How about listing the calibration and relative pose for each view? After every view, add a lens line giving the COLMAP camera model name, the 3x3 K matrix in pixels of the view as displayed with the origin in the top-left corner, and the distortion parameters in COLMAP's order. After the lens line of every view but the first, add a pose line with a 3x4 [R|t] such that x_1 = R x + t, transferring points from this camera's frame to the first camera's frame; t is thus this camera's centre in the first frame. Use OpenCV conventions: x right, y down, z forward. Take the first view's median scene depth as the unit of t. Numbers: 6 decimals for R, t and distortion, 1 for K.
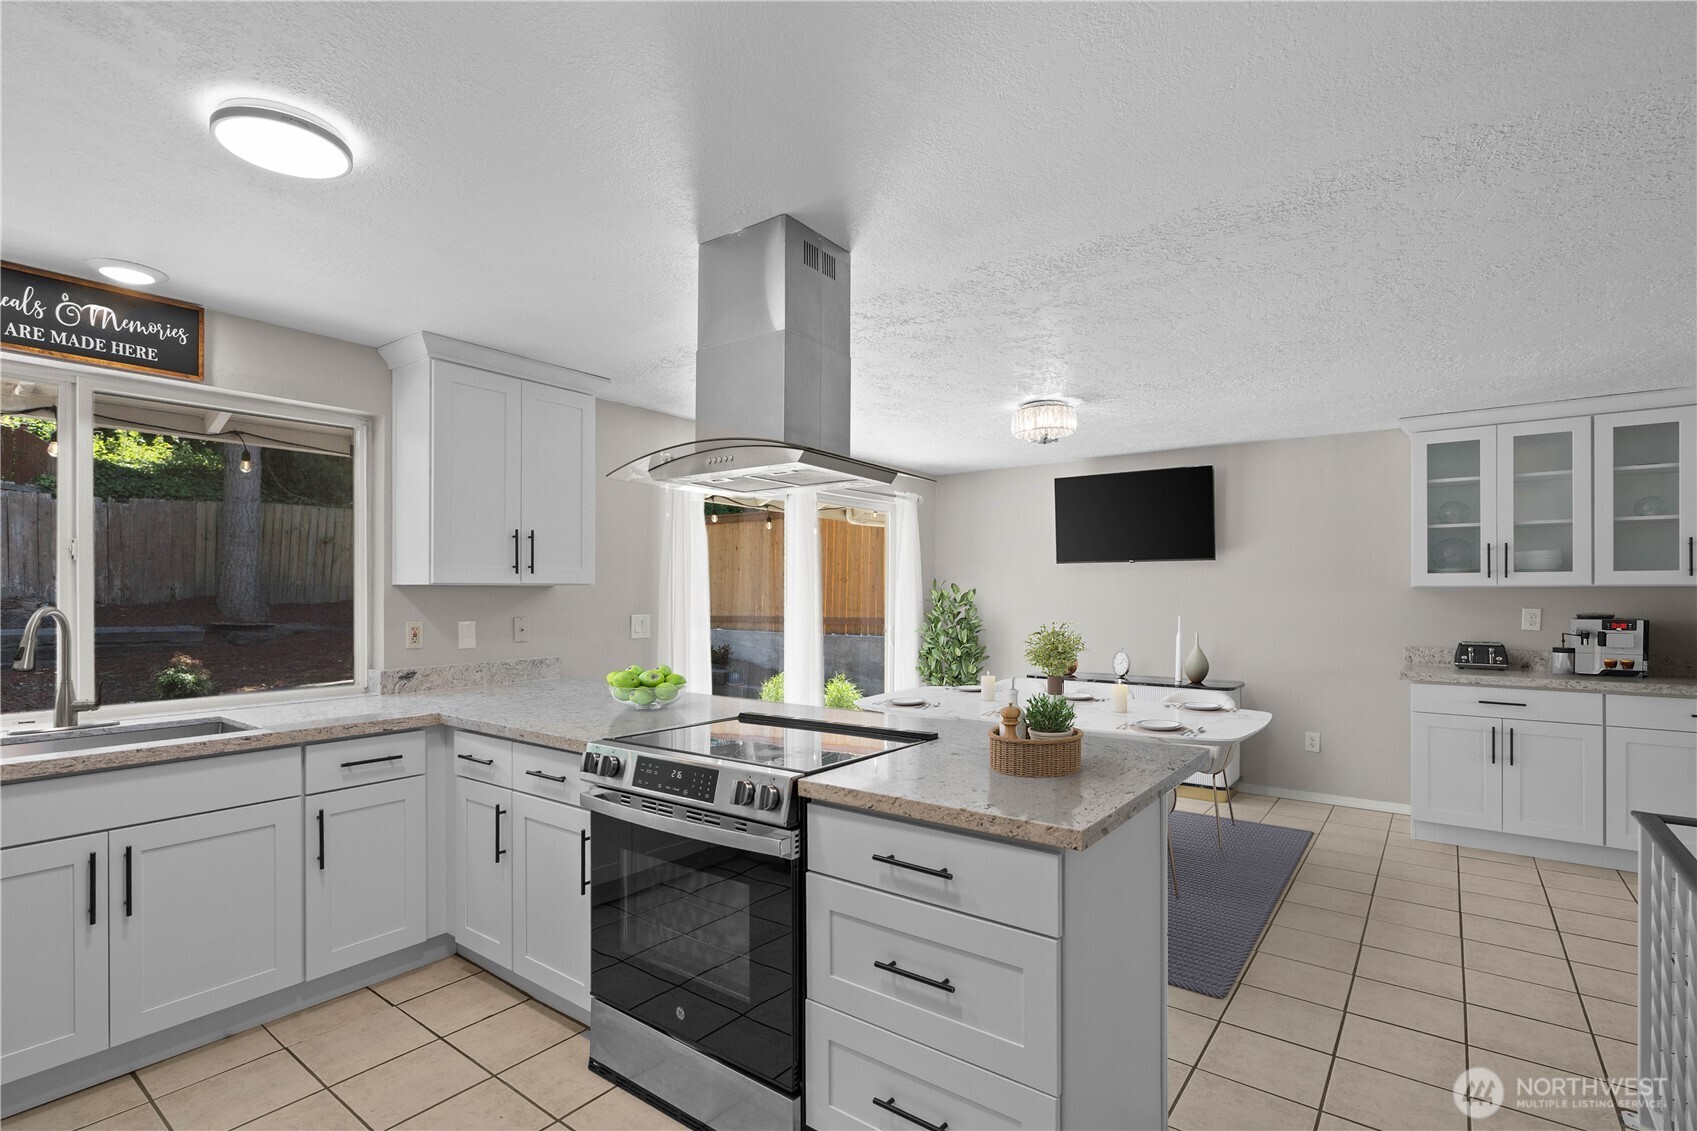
lens RADIAL K [[802.0, 0, 829.5], [0, 802.0, 592.3], [0, 0, 1]] dist [-0.000338, 0.000312]
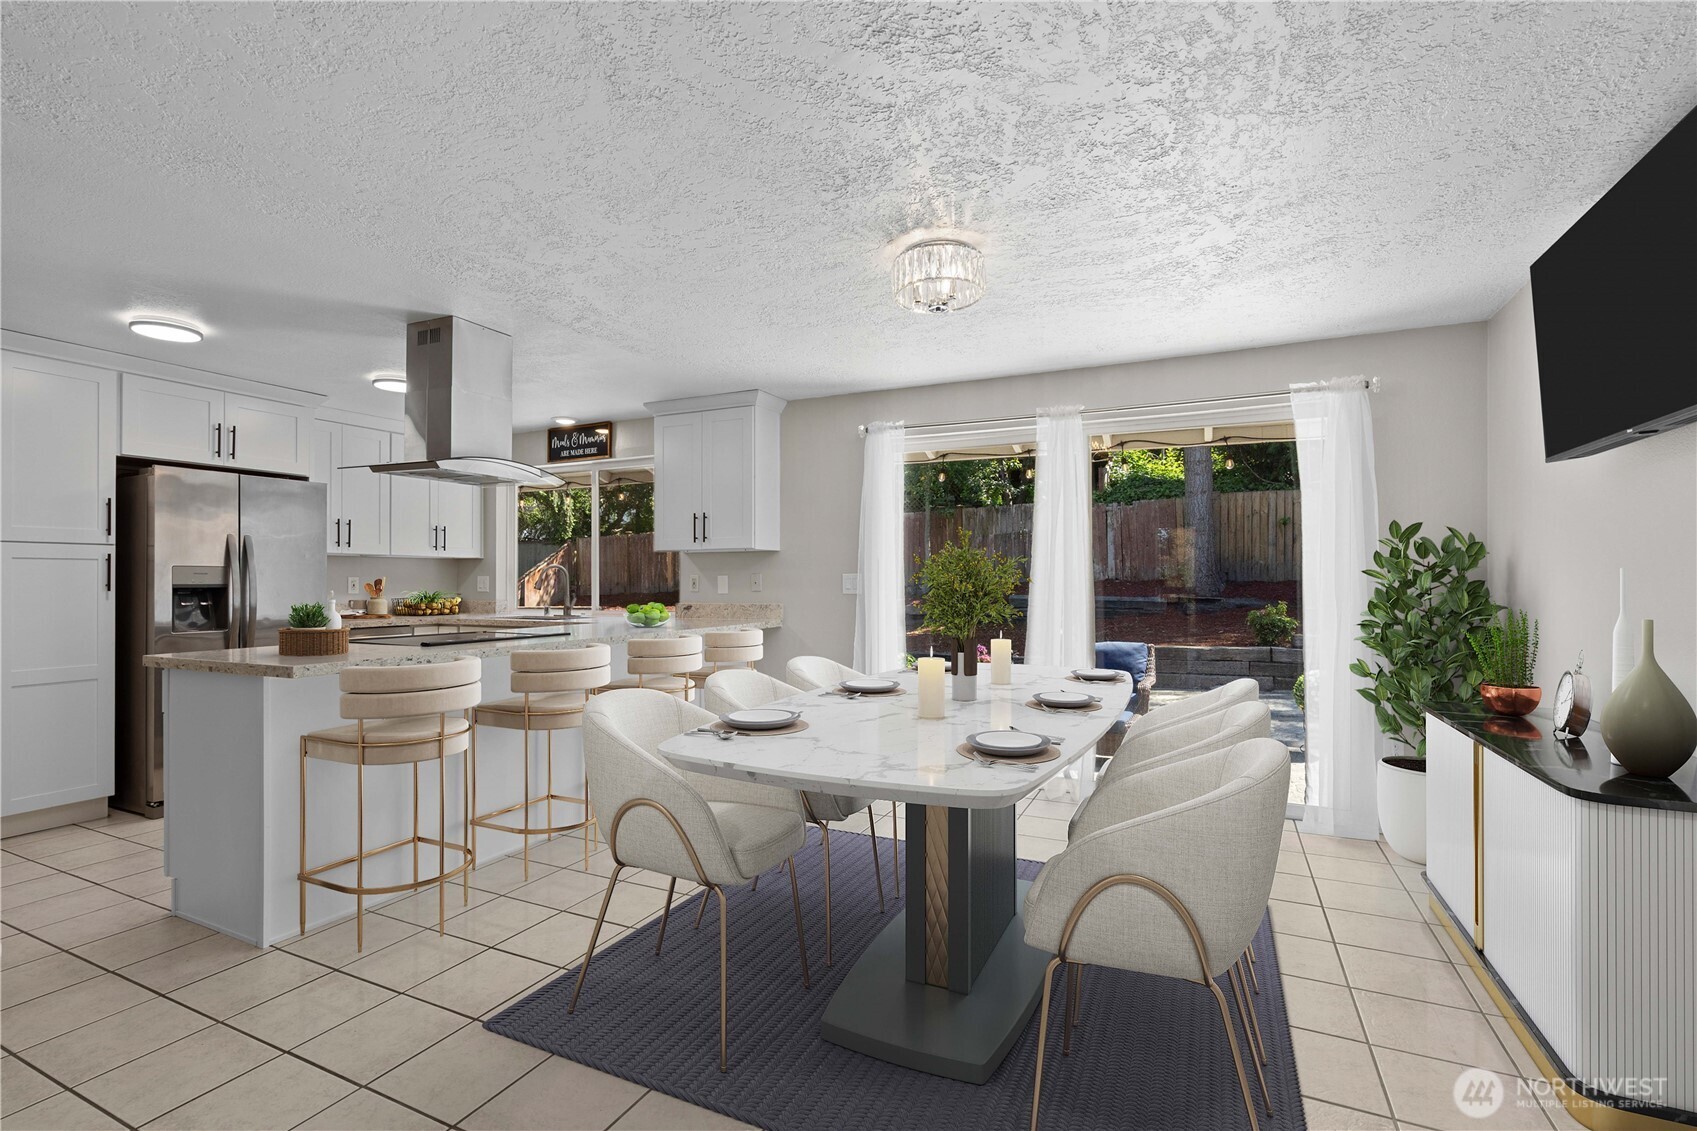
lens RADIAL K [[767.9, 0, 841.0], [0, 767.9, 564.6], [0, 0, 1]] dist [-0.002330, 0.000570]
pose [[0.209735, -0.018986, -0.977574, 1.329875], [0.002054, 0.999818, -0.018977, 0.057015], [0.977756, 0.001972, 0.209735, 1.202221]]
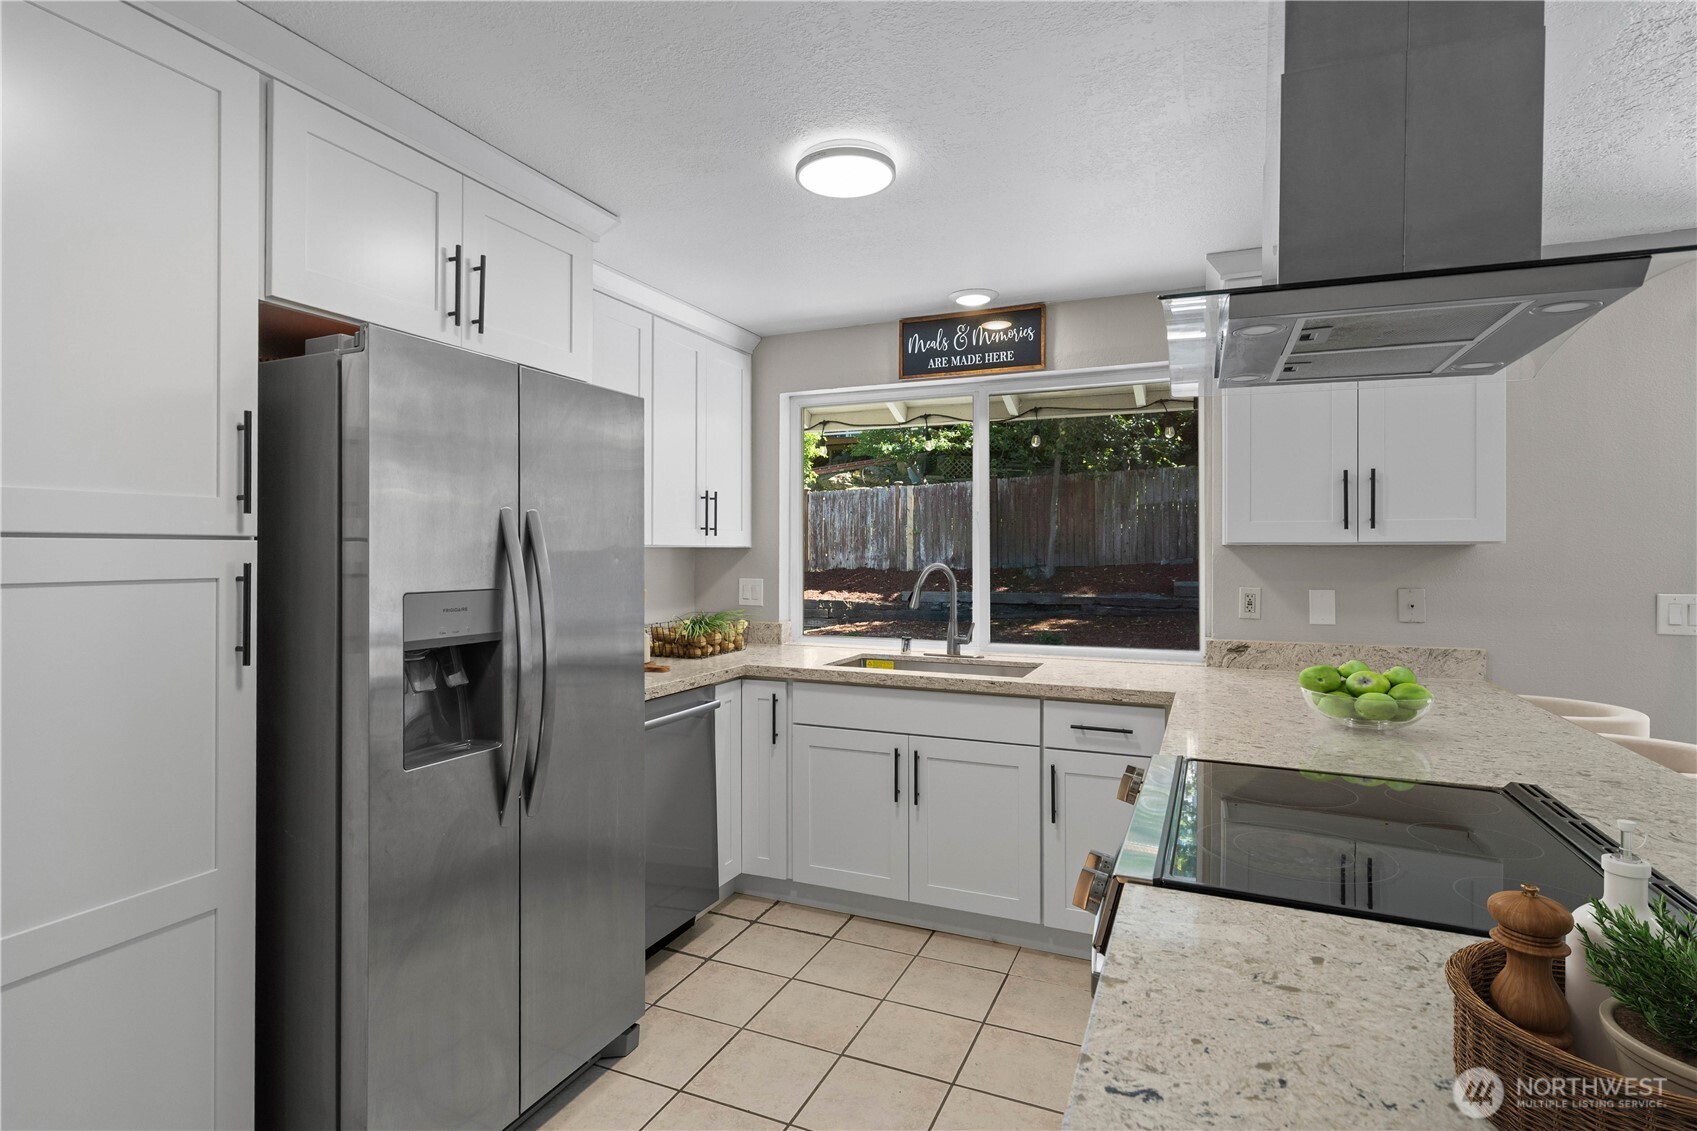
lens RADIAL K [[847.8, 0, 831.4], [0, 847.8, 551.8], [0, 0, 1]] dist [0.002189, -0.000205]
pose [[0.239849, 0.001191, -0.970809, 0.325832], [-0.002271, 0.999997, 0.000665, -0.001879], [0.970808, 0.002045, 0.239851, 0.427859]]
